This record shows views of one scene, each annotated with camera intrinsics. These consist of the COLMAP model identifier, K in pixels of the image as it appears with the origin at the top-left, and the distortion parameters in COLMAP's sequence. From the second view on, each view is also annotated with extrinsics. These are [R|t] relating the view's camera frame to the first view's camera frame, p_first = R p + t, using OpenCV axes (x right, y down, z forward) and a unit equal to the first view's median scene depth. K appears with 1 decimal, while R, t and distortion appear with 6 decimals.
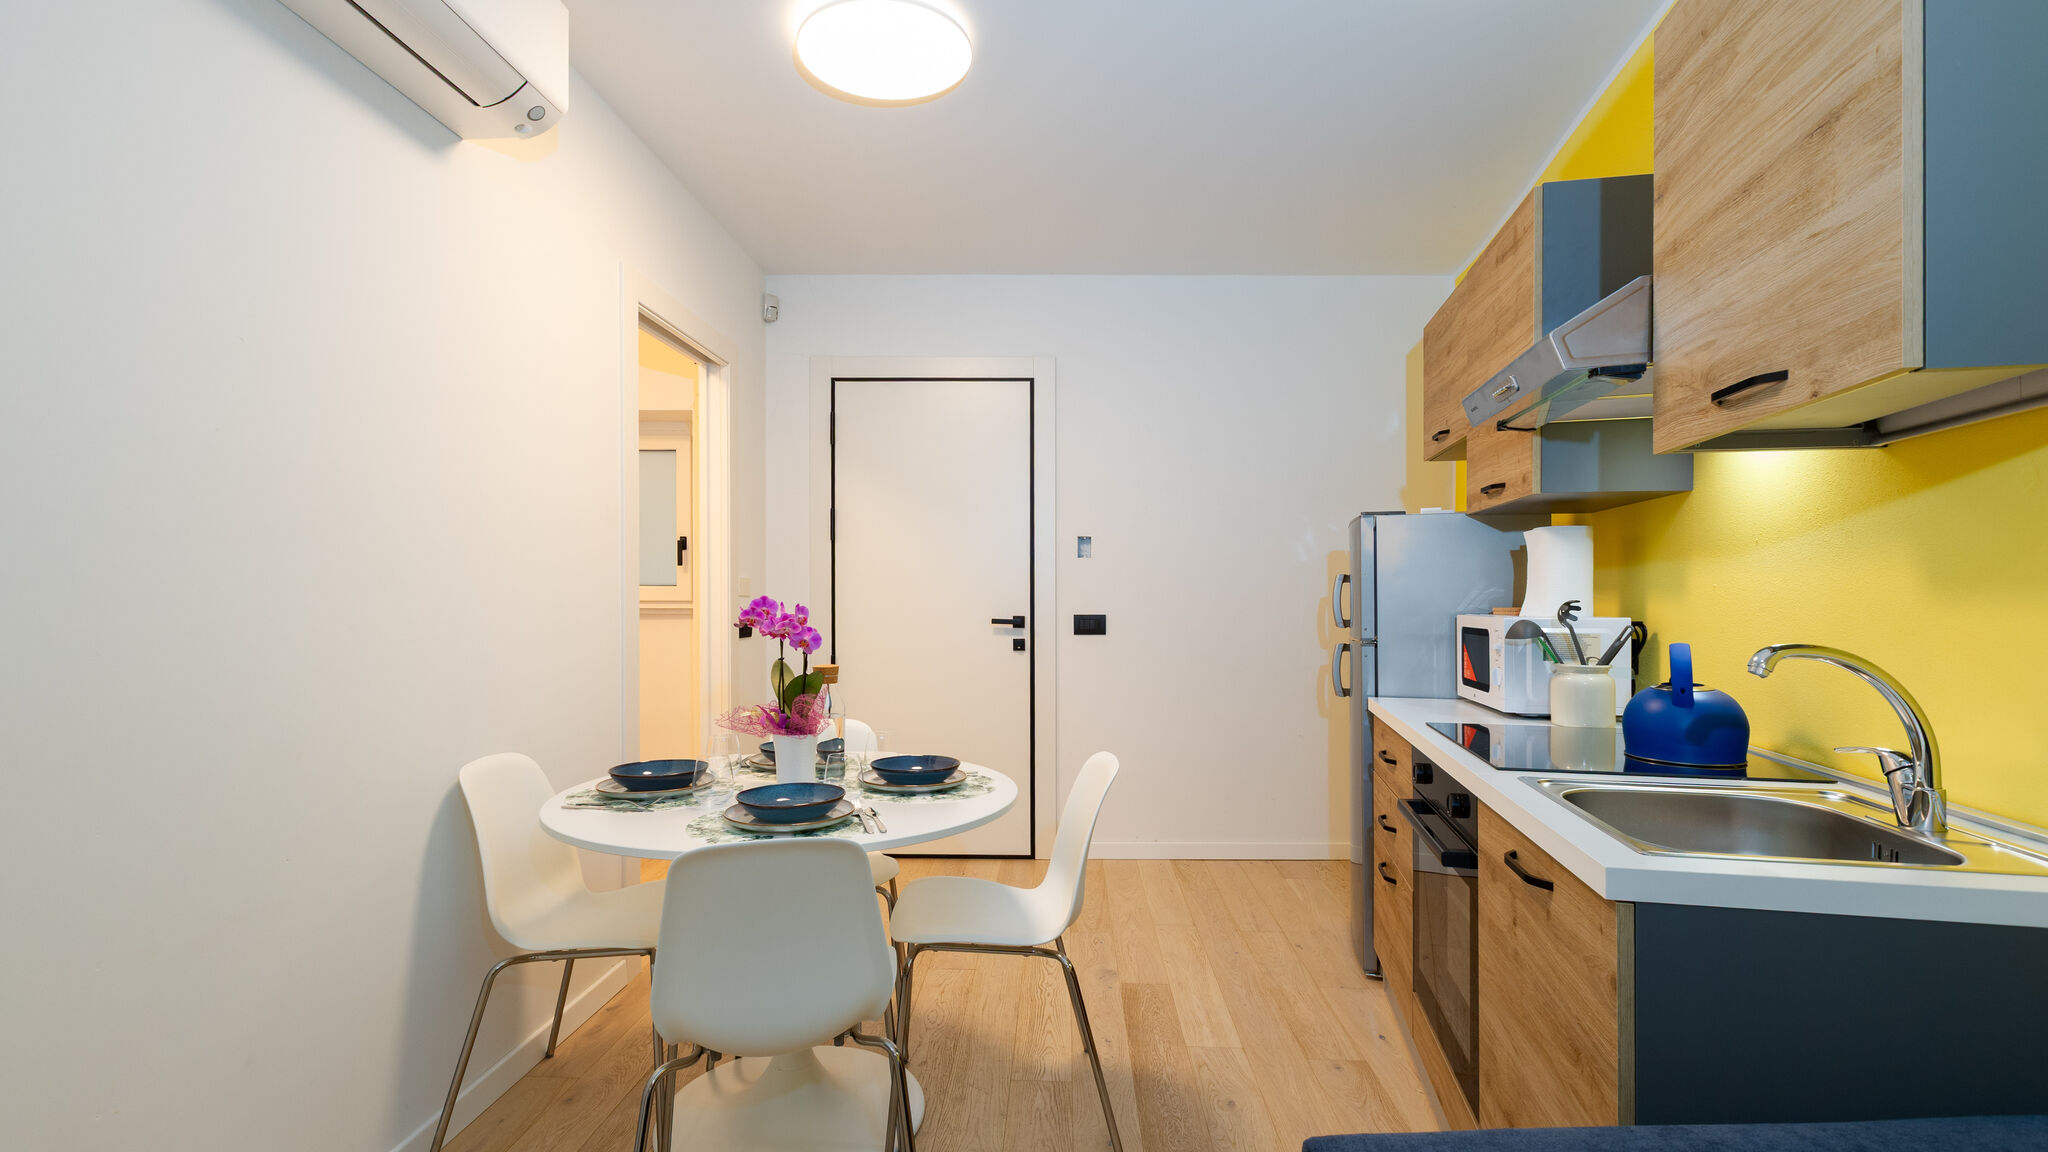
lens RADIAL K [[942.3, 0, 993.8], [0, 942.3, 593.9], [0, 0, 1]] dist [-0.002994, 0.000287]
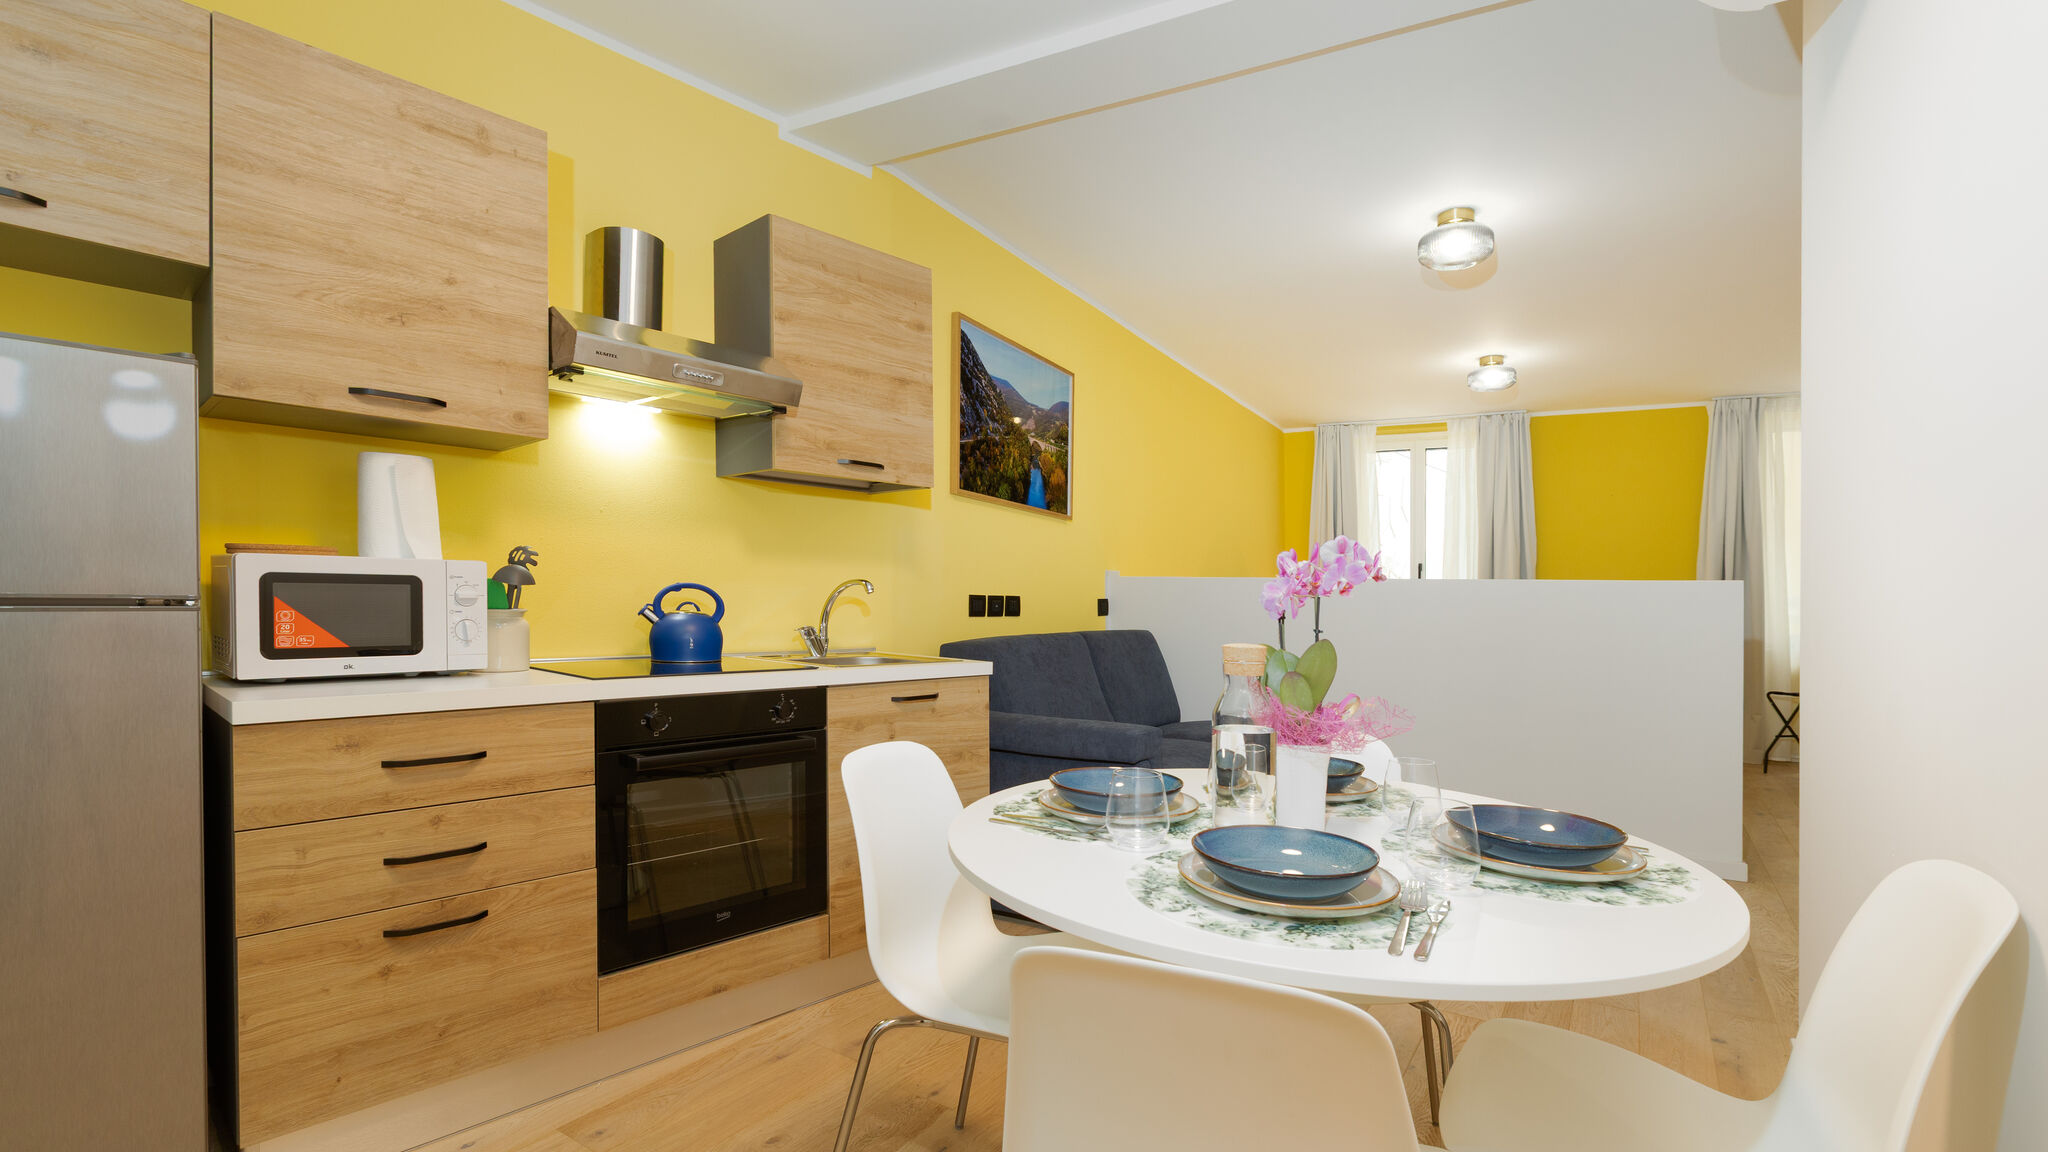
lens RADIAL K [[957.8, 0, 1004.3], [0, 957.8, 546.9], [0, 0, 1]] dist [-0.001274, 0.000218]
pose [[-0.865450, 0.006708, 0.500950, -0.592089], [-0.022472, 0.998384, -0.052191, 0.081968], [-0.500490, -0.056426, -0.863901, 2.655857]]
